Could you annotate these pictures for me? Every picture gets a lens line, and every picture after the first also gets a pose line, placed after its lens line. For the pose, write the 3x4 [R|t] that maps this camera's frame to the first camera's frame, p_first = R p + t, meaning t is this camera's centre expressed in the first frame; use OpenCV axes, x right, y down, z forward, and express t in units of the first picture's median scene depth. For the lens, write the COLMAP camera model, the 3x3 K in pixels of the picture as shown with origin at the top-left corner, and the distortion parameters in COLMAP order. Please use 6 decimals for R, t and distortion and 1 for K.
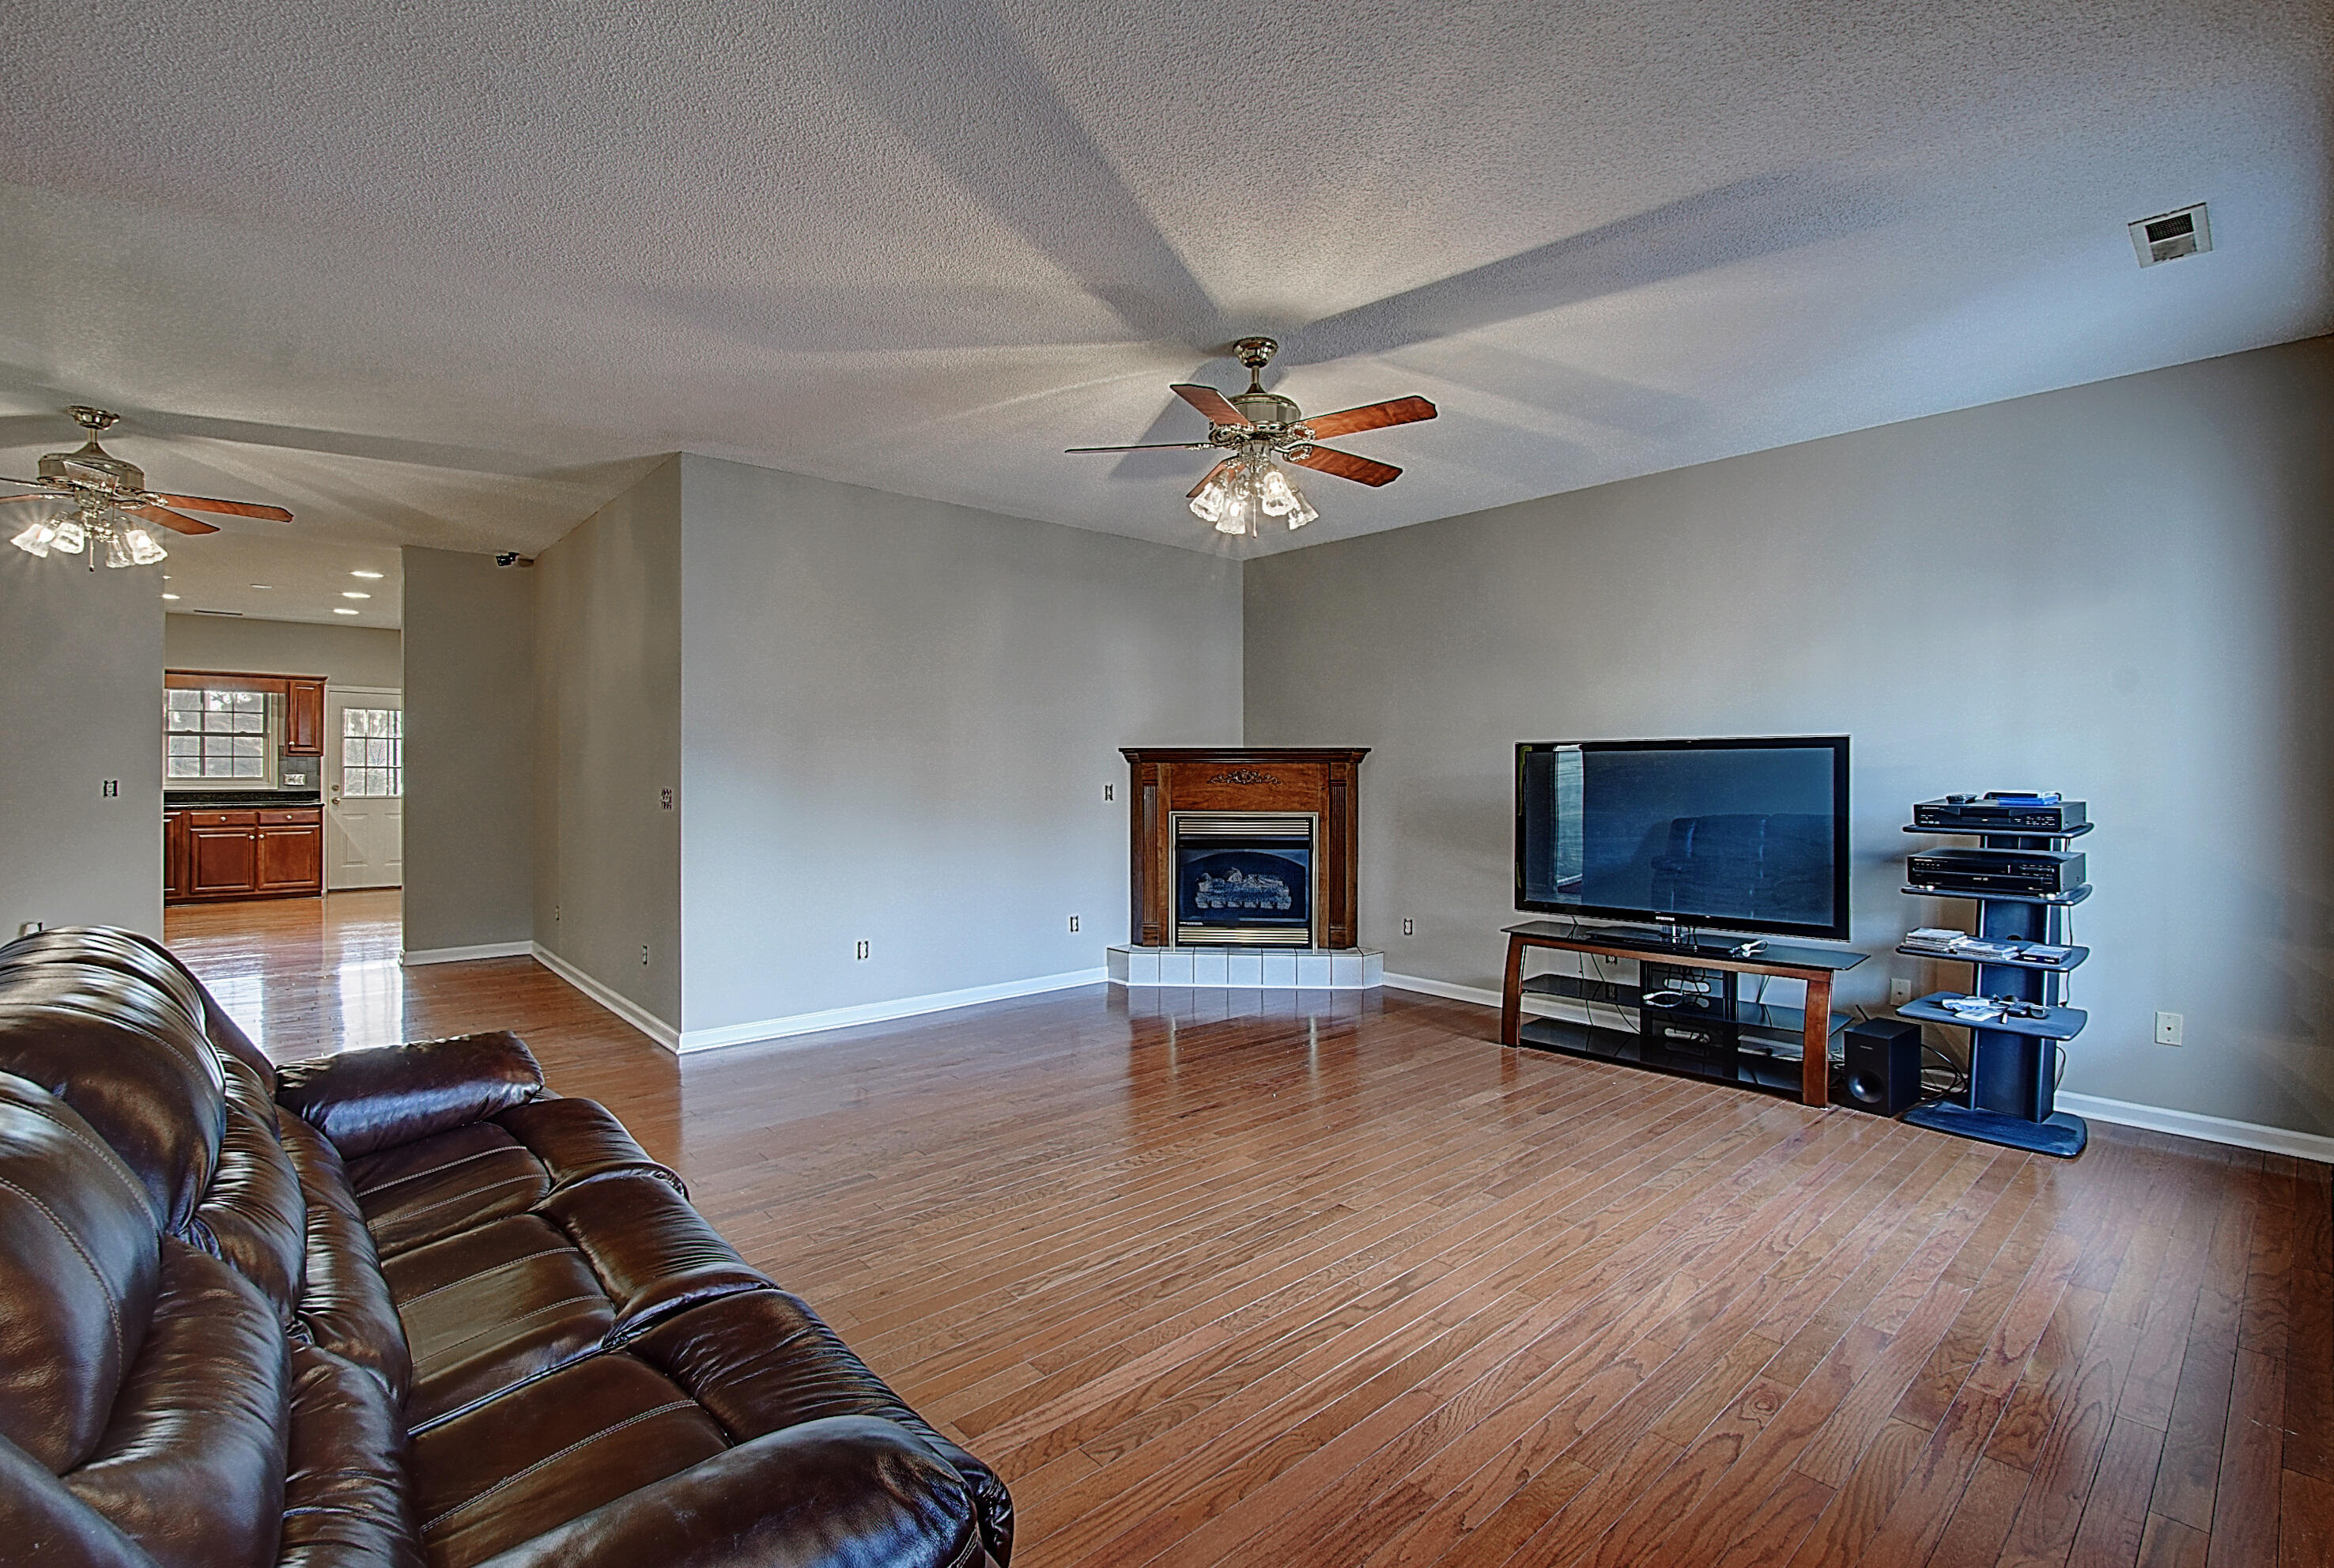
lens RADIAL K [[1044.0, 0, 1150.3], [0, 1044.0, 780.5], [0, 0, 1]] dist [-0.008774, -0.001970]
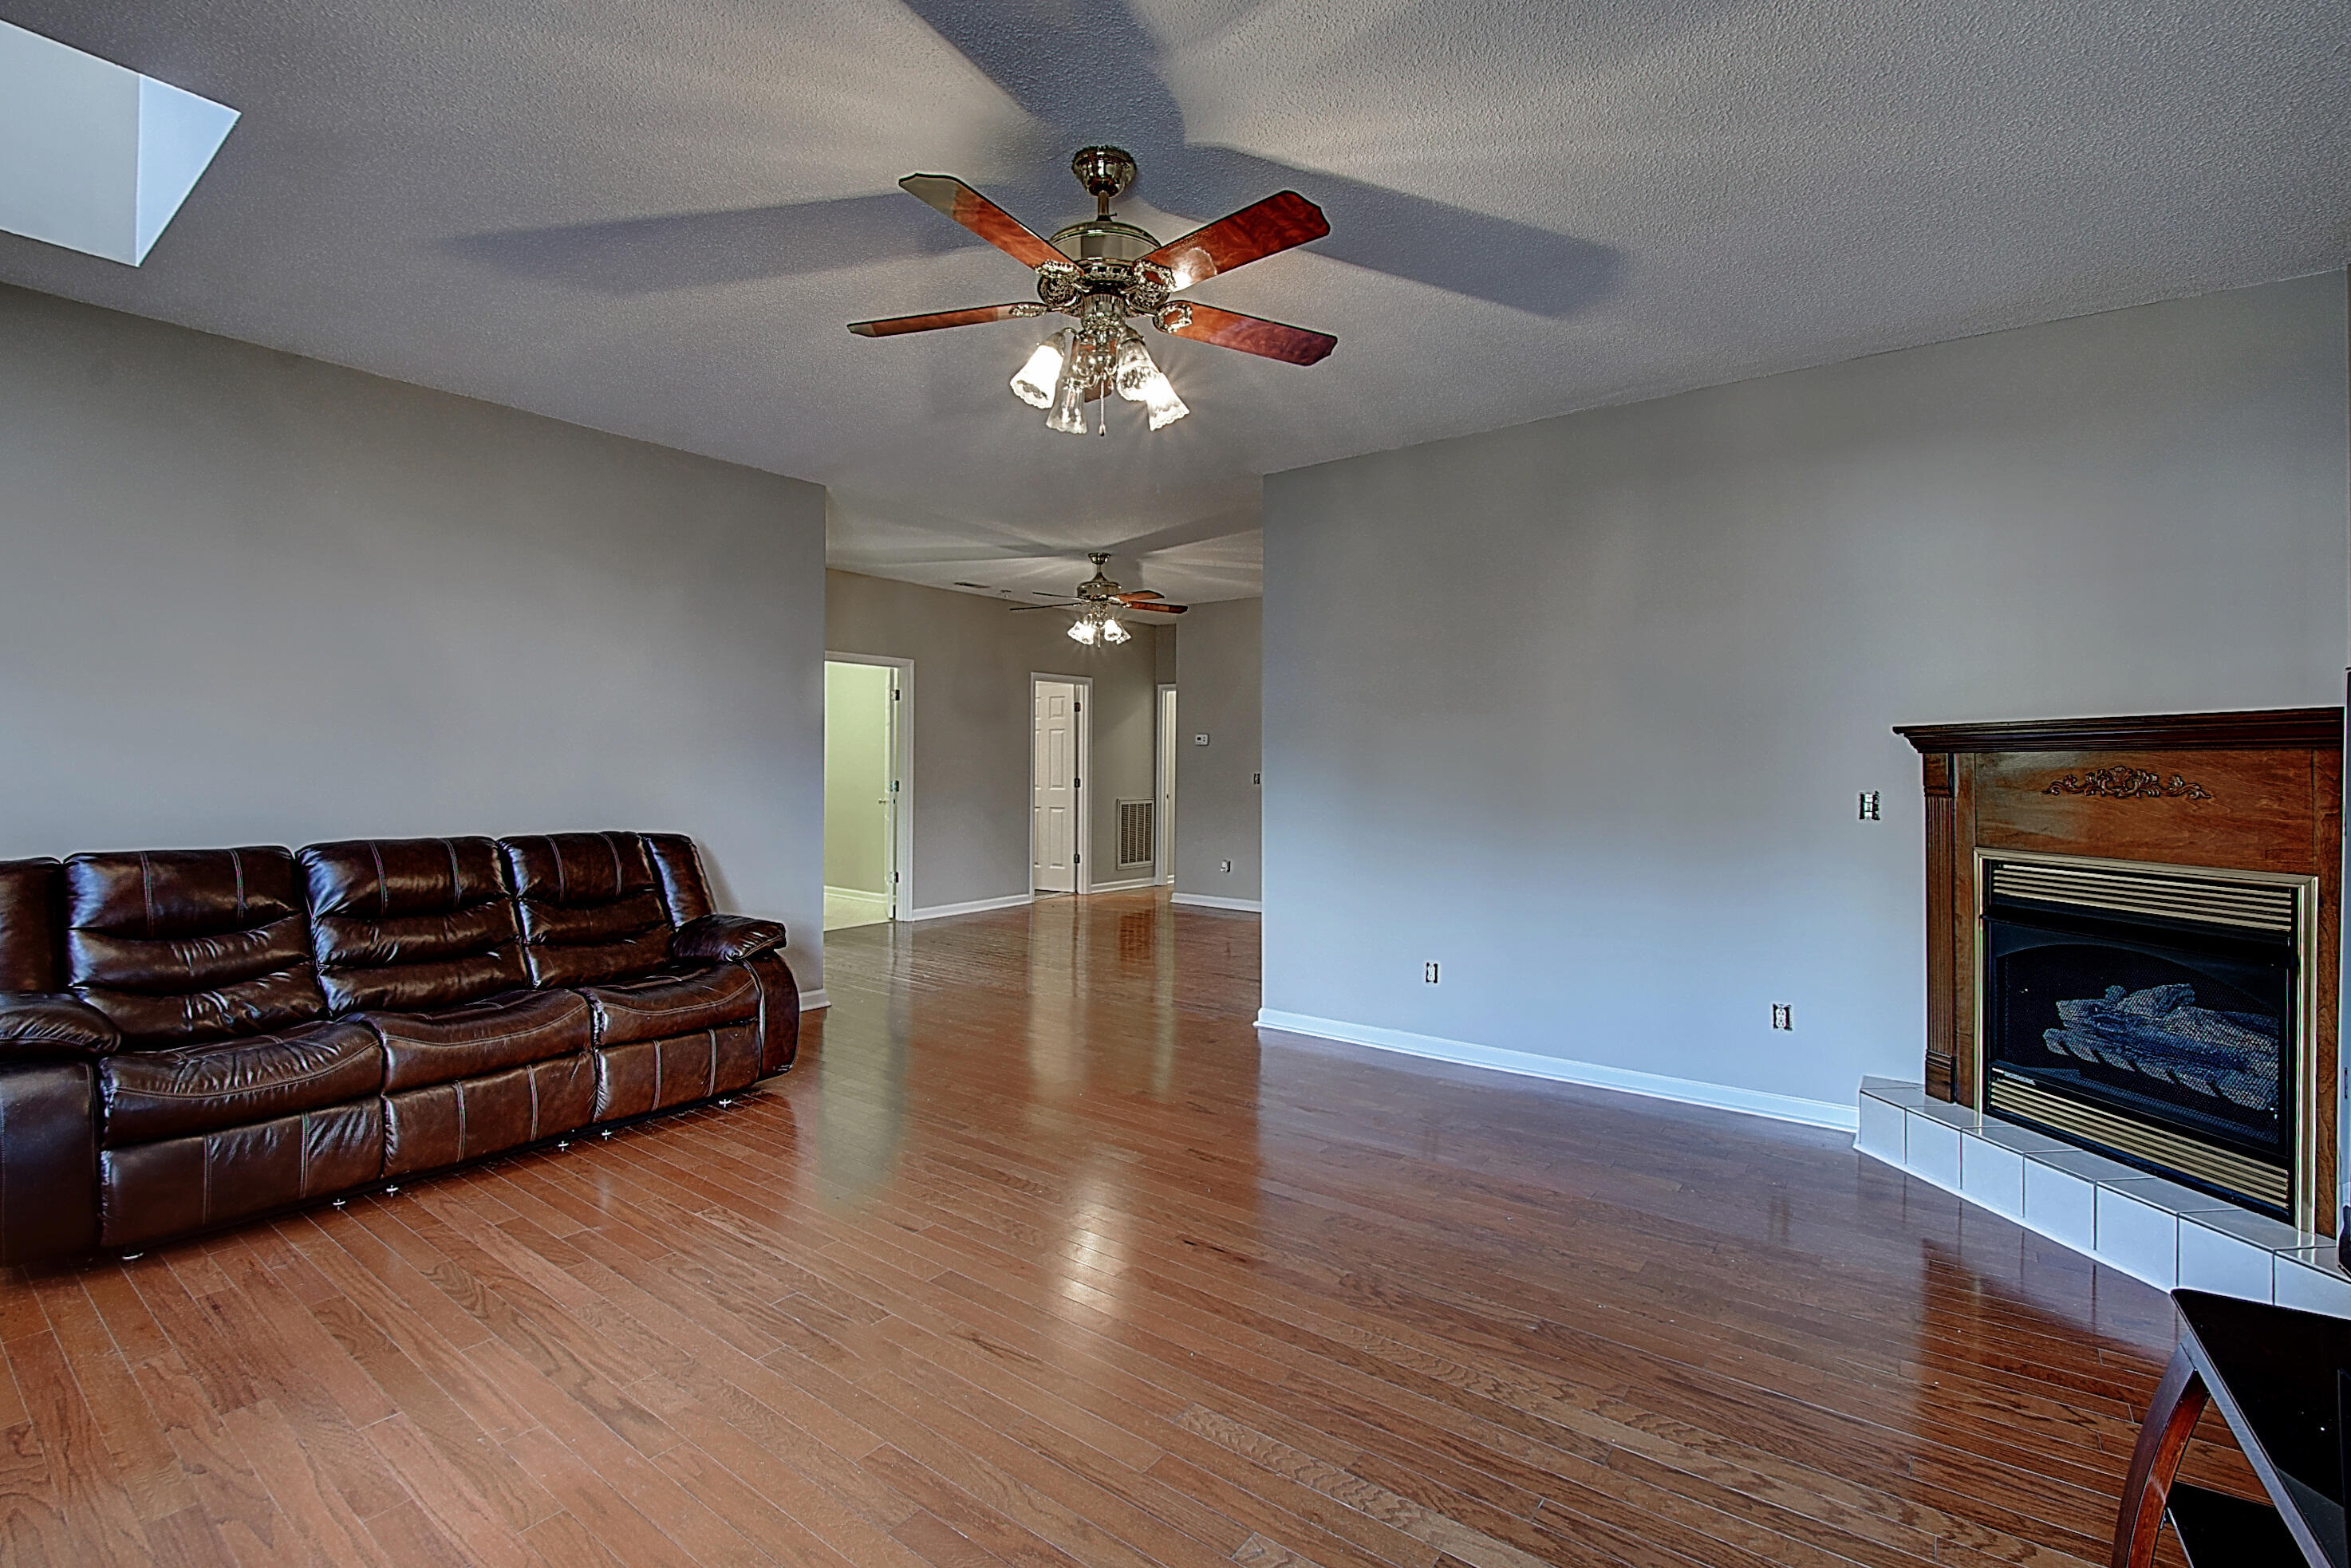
lens RADIAL K [[1047.2, 0, 1154.0], [0, 1047.2, 758.8], [0, 0, 1]] dist [-0.002163, -0.005967]
pose [[0.193508, -0.008026, -0.981066, 0.446945], [-0.012109, 0.999871, -0.010568, -0.003392], [0.981024, 0.013925, 0.193386, 0.501219]]
